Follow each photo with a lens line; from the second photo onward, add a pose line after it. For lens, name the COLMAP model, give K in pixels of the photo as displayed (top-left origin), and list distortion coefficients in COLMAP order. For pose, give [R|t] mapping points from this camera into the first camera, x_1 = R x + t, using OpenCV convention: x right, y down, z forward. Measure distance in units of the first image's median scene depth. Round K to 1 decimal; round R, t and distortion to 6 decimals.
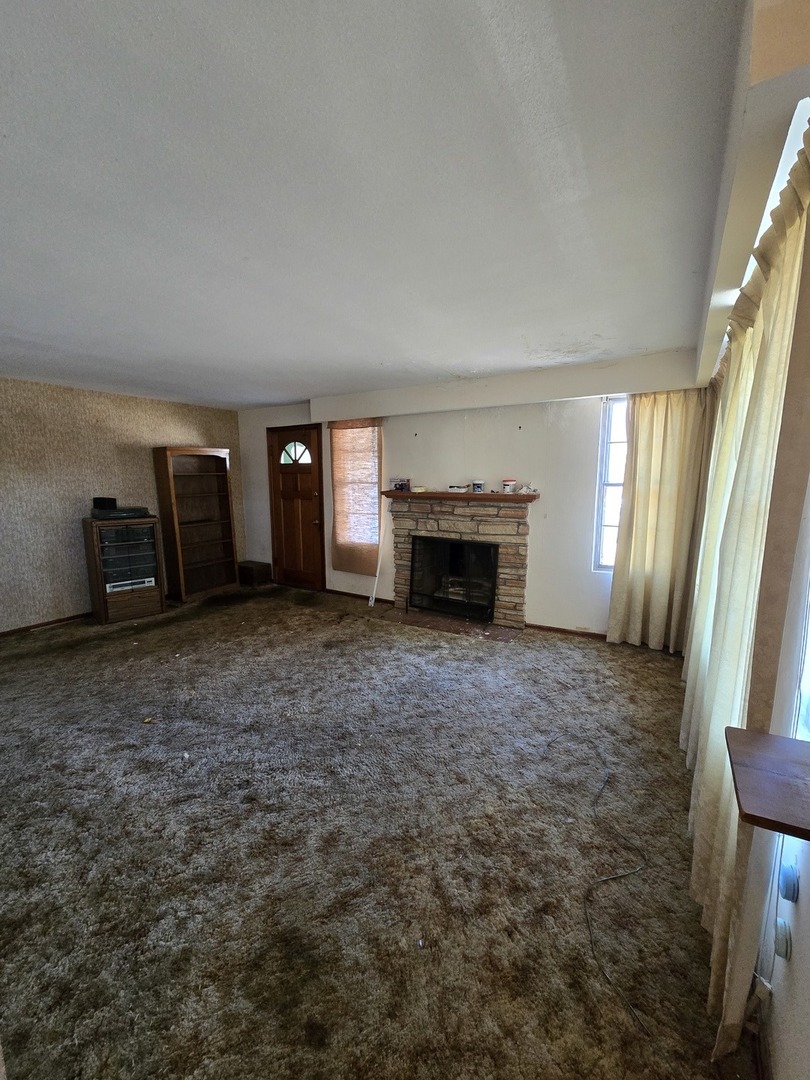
lens RADIAL K [[441.4, 0, 409.0], [0, 441.4, 542.4], [0, 0, 1]] dist [0.001443, 0.000368]
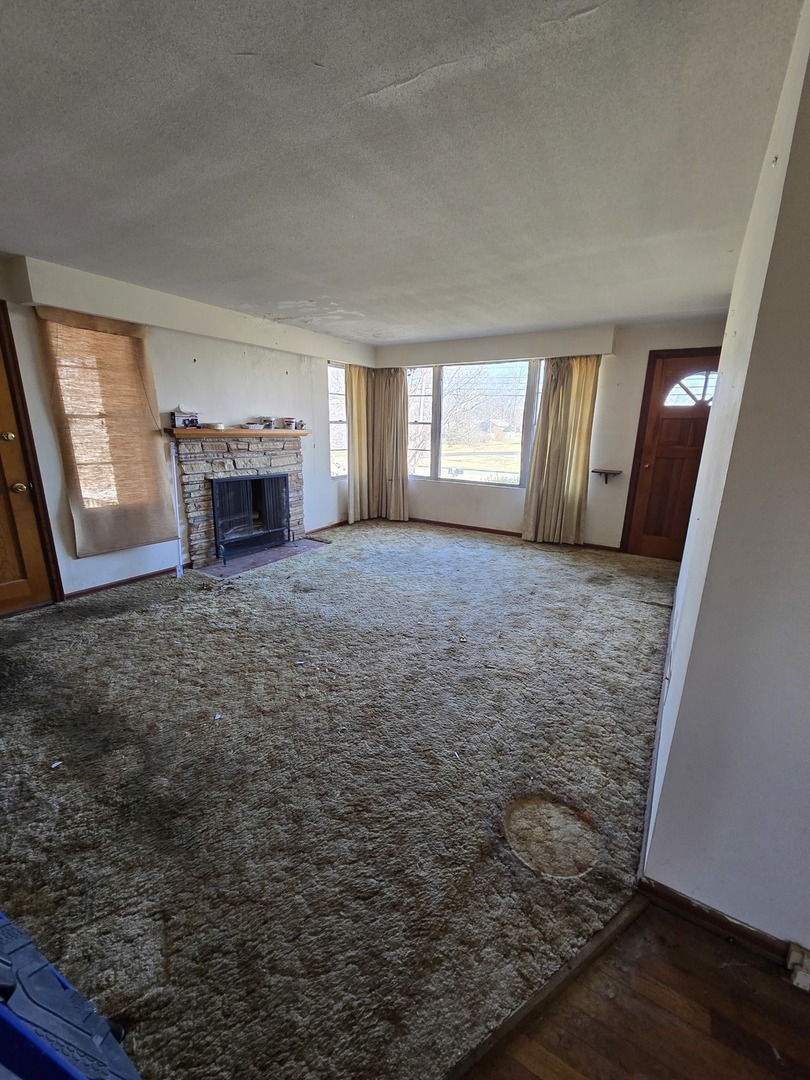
lens RADIAL K [[441.4, 0, 401.7], [0, 441.4, 544.2], [0, 0, 1]] dist [0.001443, 0.000368]
pose [[0.026504, -0.259386, 0.965410, -0.974889], [0.127180, 0.958776, 0.254112, -0.075449], [-0.991525, 0.116046, 0.058401, 0.647722]]
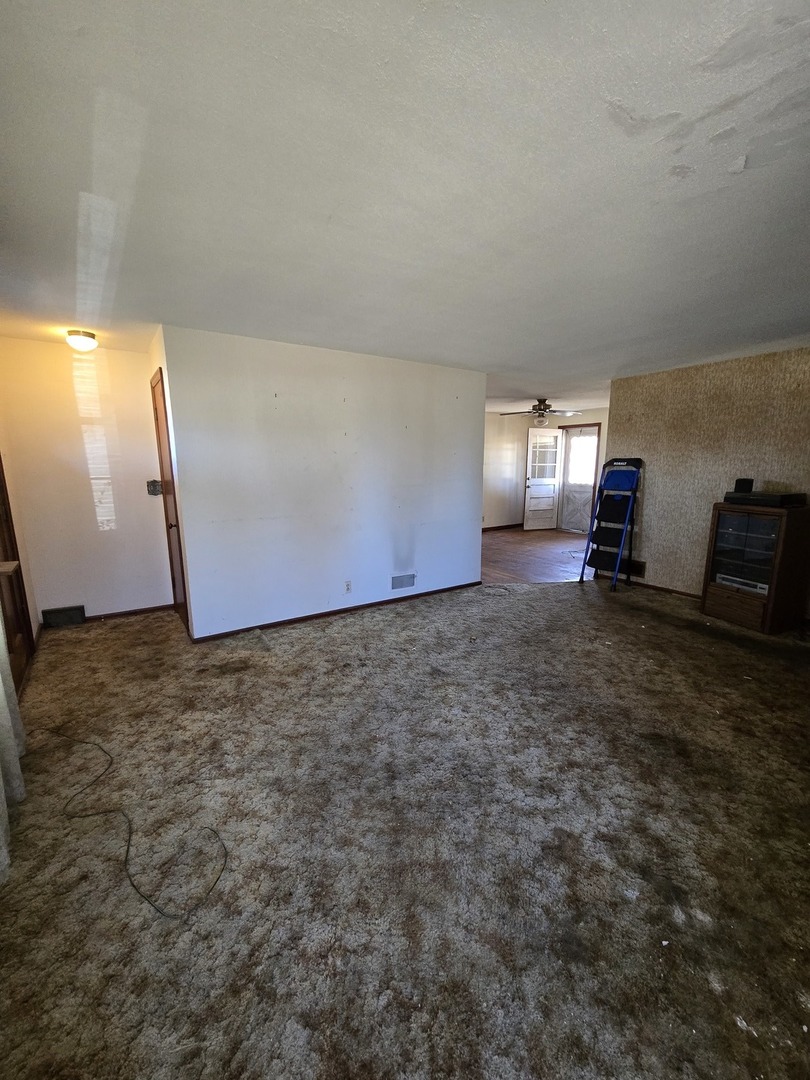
lens RADIAL K [[441.4, 0, 406.8], [0, 441.4, 545.1], [0, 0, 1]] dist [0.001443, 0.000368]
pose [[-0.411214, 0.173345, -0.894905, 0.400573], [-0.126079, 0.961499, 0.244179, -0.107510], [0.902777, 0.213239, -0.373527, 0.772669]]
